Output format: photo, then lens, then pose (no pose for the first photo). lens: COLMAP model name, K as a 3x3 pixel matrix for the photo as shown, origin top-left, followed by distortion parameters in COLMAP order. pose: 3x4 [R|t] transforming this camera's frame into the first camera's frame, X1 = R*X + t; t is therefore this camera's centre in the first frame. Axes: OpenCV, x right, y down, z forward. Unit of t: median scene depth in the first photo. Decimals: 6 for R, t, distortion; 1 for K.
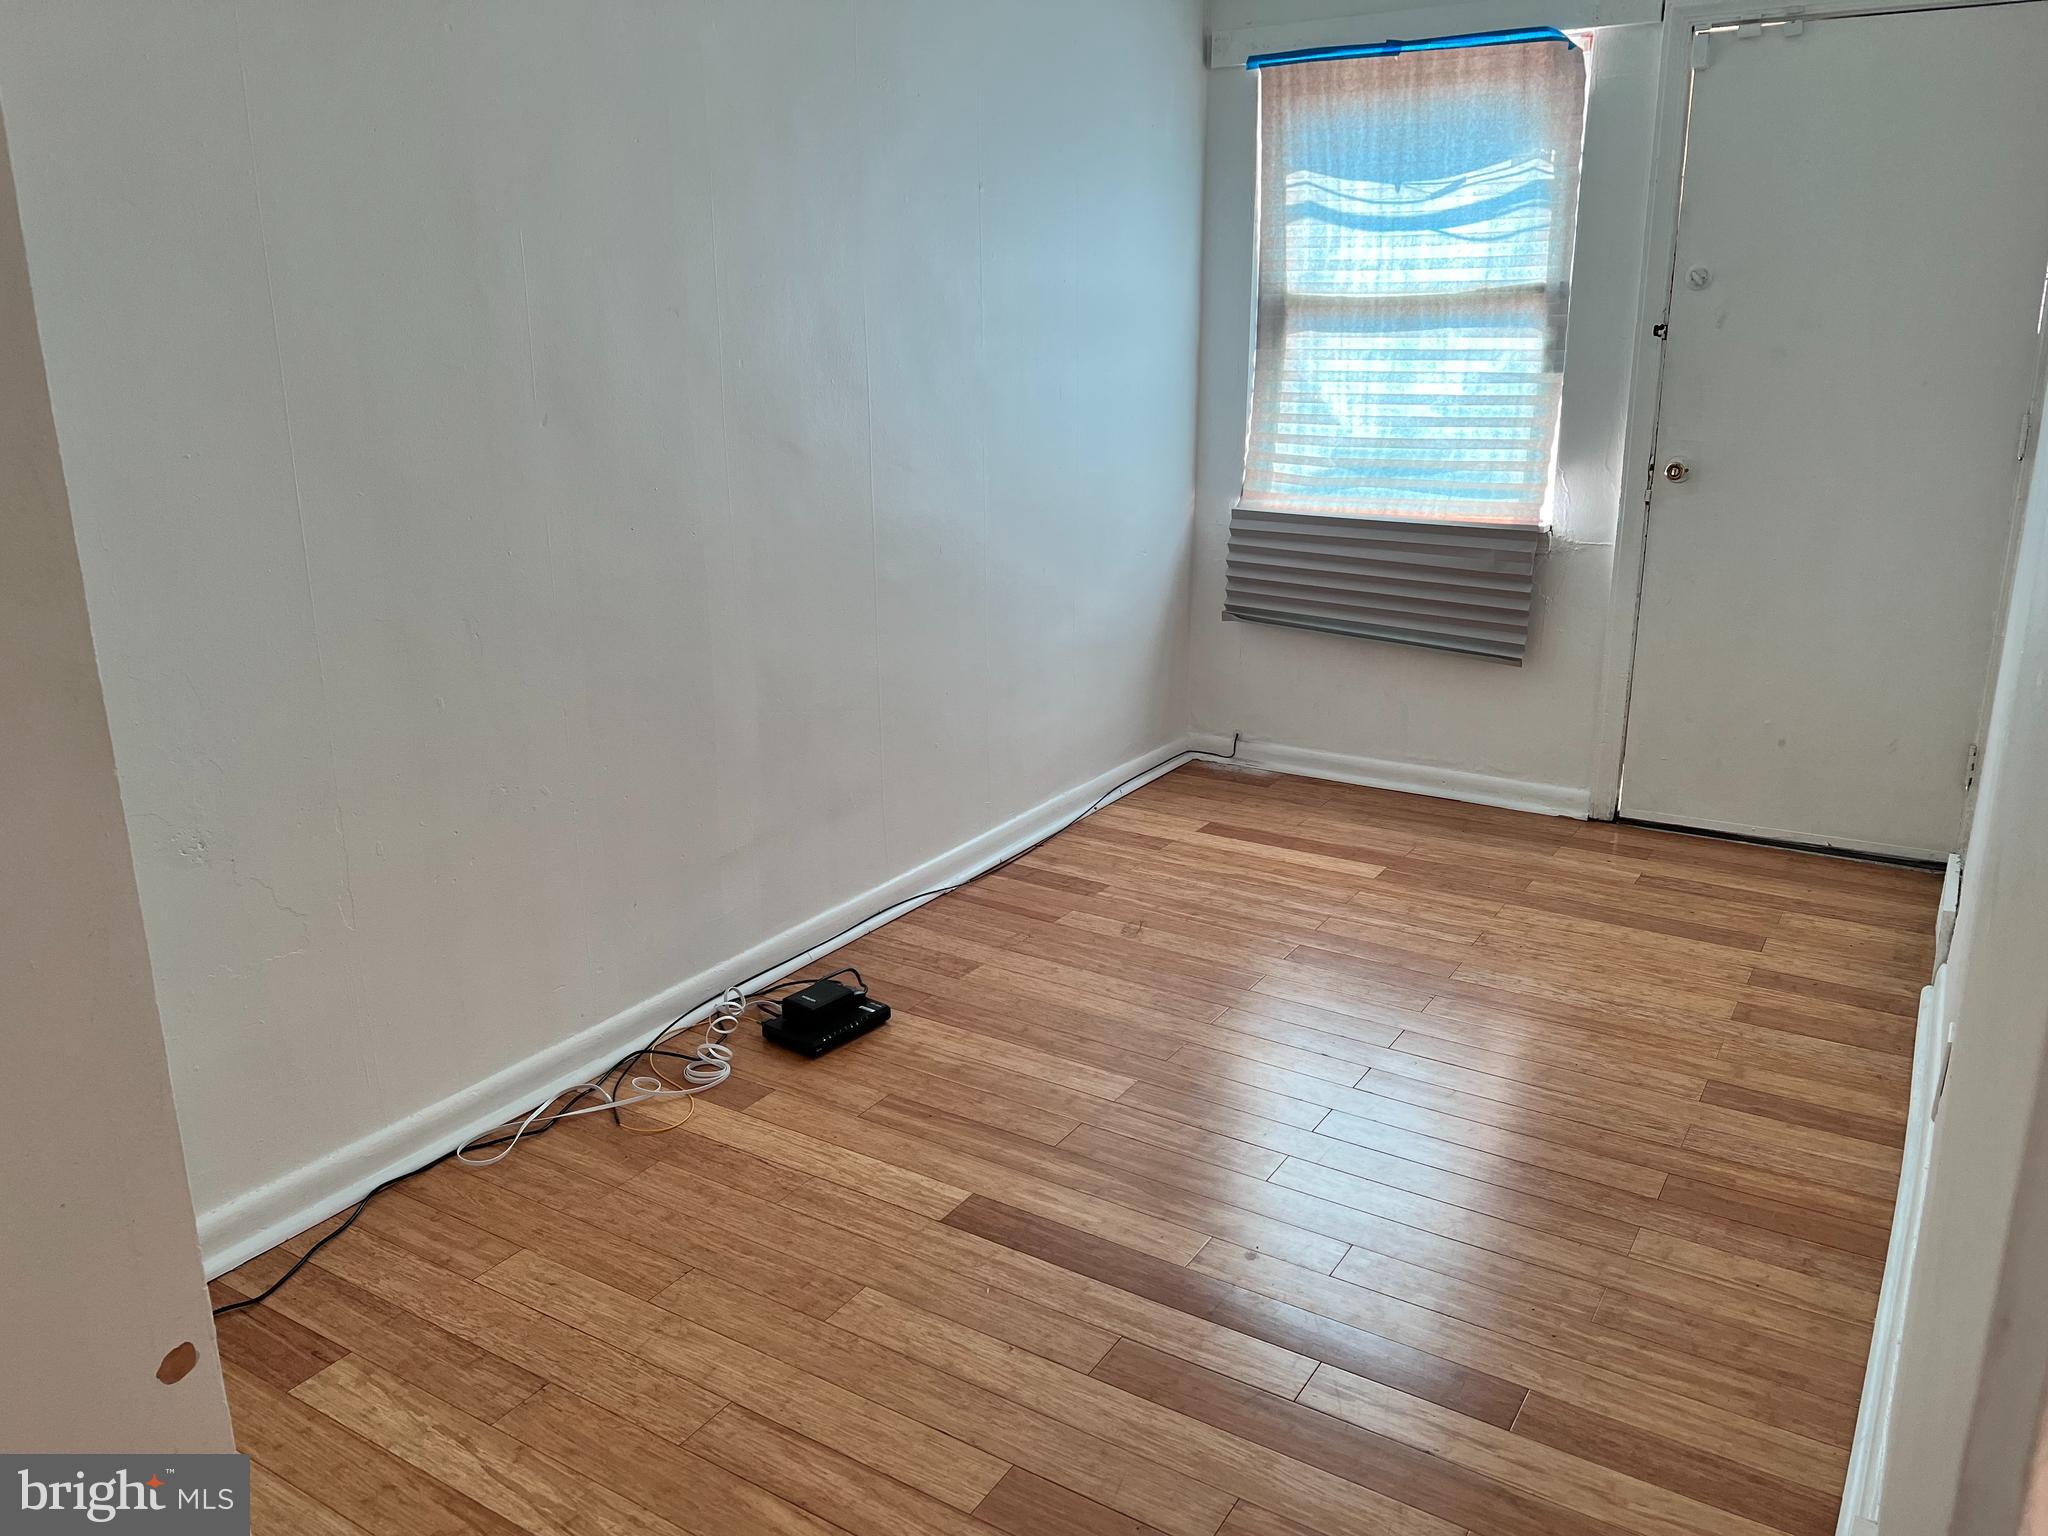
lens RADIAL K [[1556.2, 0, 1024.1], [0, 1556.2, 764.8], [0, 0, 1]] dist [0.086722, -0.017677]
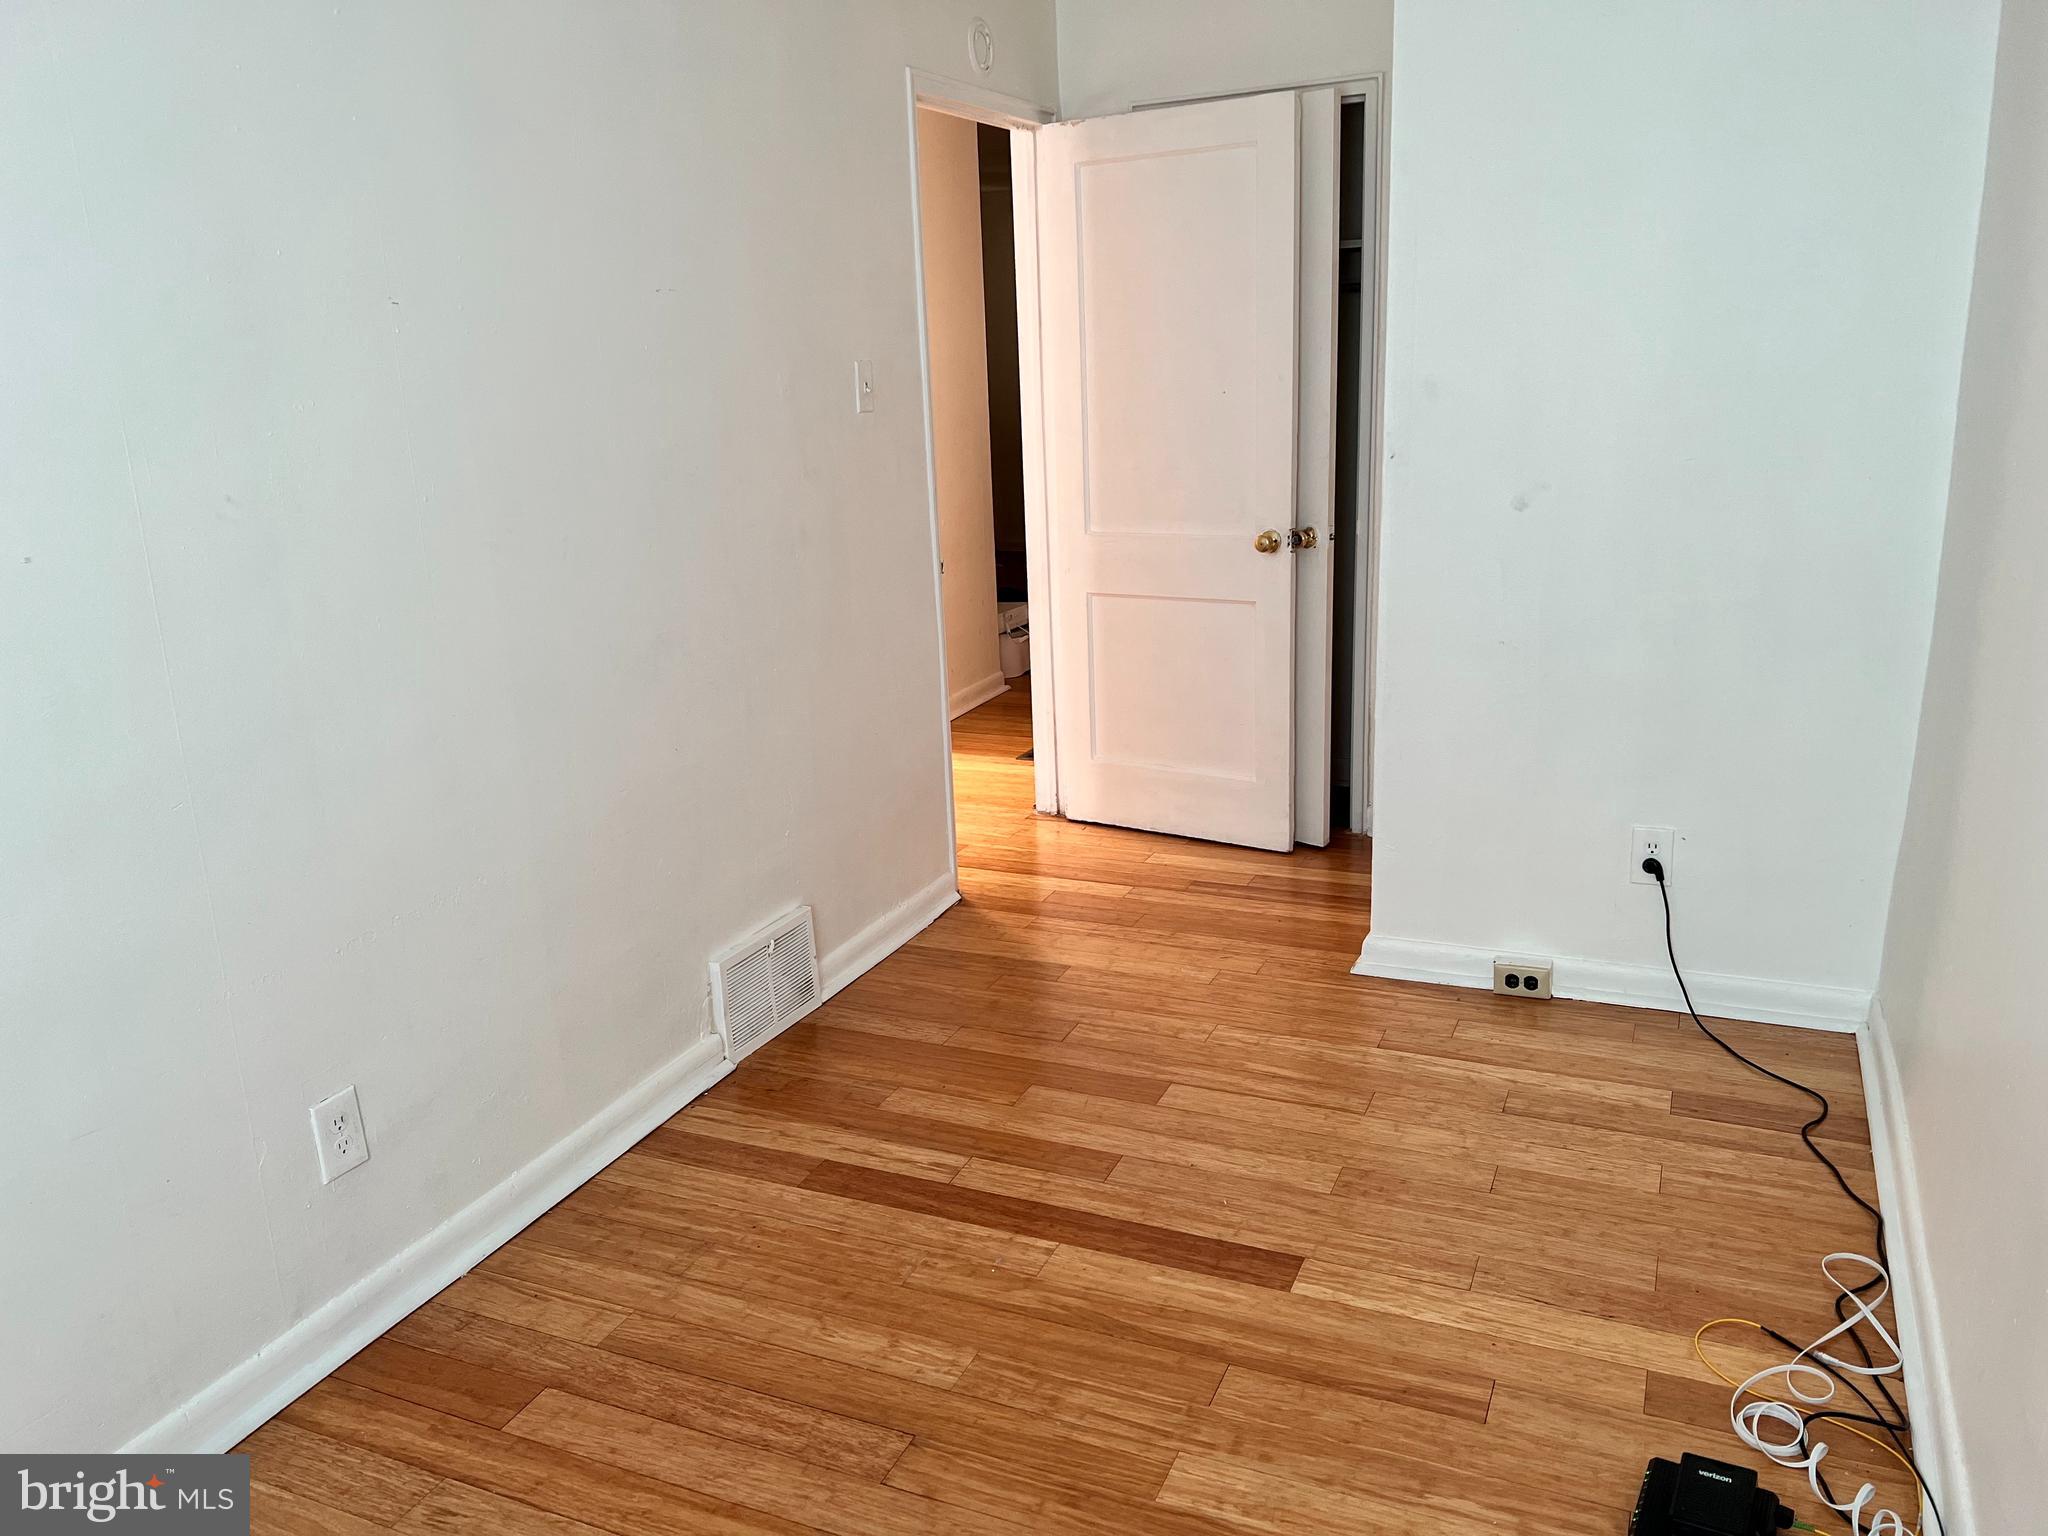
lens RADIAL K [[1556.2, 0, 1027.6], [0, 1556.2, 770.9], [0, 0, 1]] dist [0.086722, -0.017677]
pose [[-0.989482, 0.076747, -0.122619, 0.229947], [0.002430, 0.856353, 0.516385, -0.515705], [0.144636, 0.510655, -0.847533, 1.732390]]
